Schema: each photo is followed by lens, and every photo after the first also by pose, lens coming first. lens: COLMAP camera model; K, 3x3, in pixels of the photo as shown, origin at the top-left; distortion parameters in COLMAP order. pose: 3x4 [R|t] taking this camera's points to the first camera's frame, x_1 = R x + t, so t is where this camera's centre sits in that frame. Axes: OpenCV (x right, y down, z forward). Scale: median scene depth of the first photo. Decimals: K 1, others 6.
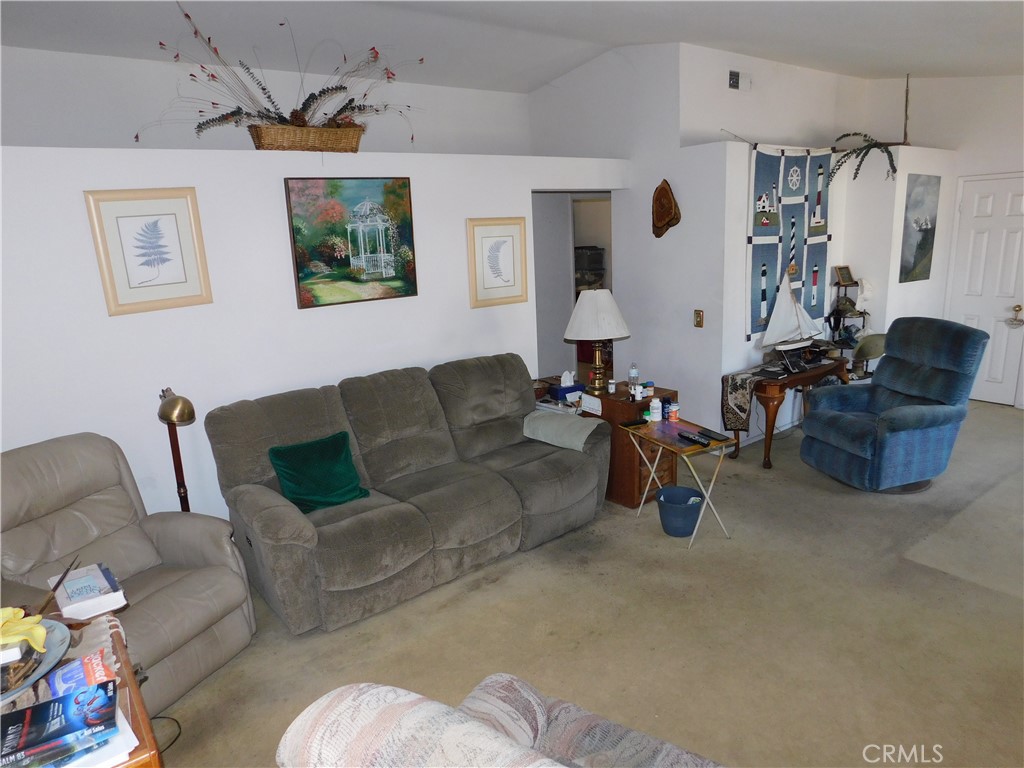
lens RADIAL K [[675.0, 0, 495.6], [0, 675.0, 384.4], [0, 0, 1]] dist [-0.074521, 0.059515]
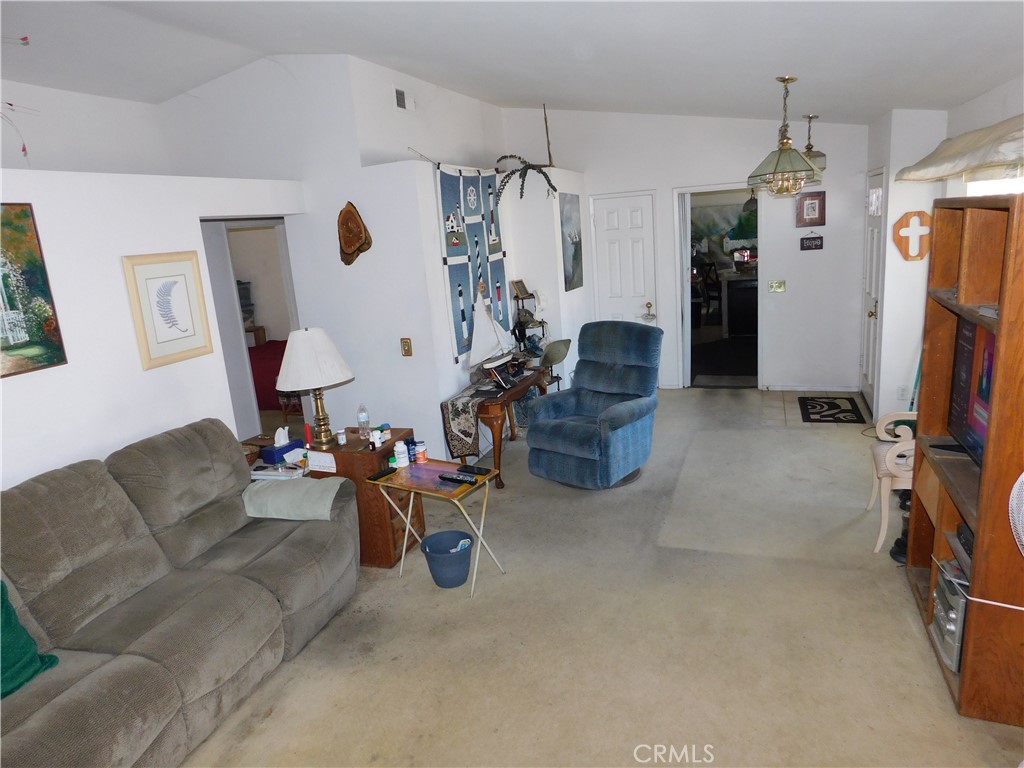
lens RADIAL K [[675.0, 0, 495.6], [0, 675.0, 384.4], [0, 0, 1]] dist [-0.074521, 0.059515]
pose [[0.844651, -0.147006, 0.514737, -0.095587], [0.167399, 0.985865, 0.006866, -0.035930], [-0.508471, 0.080367, 0.857320, 0.144800]]
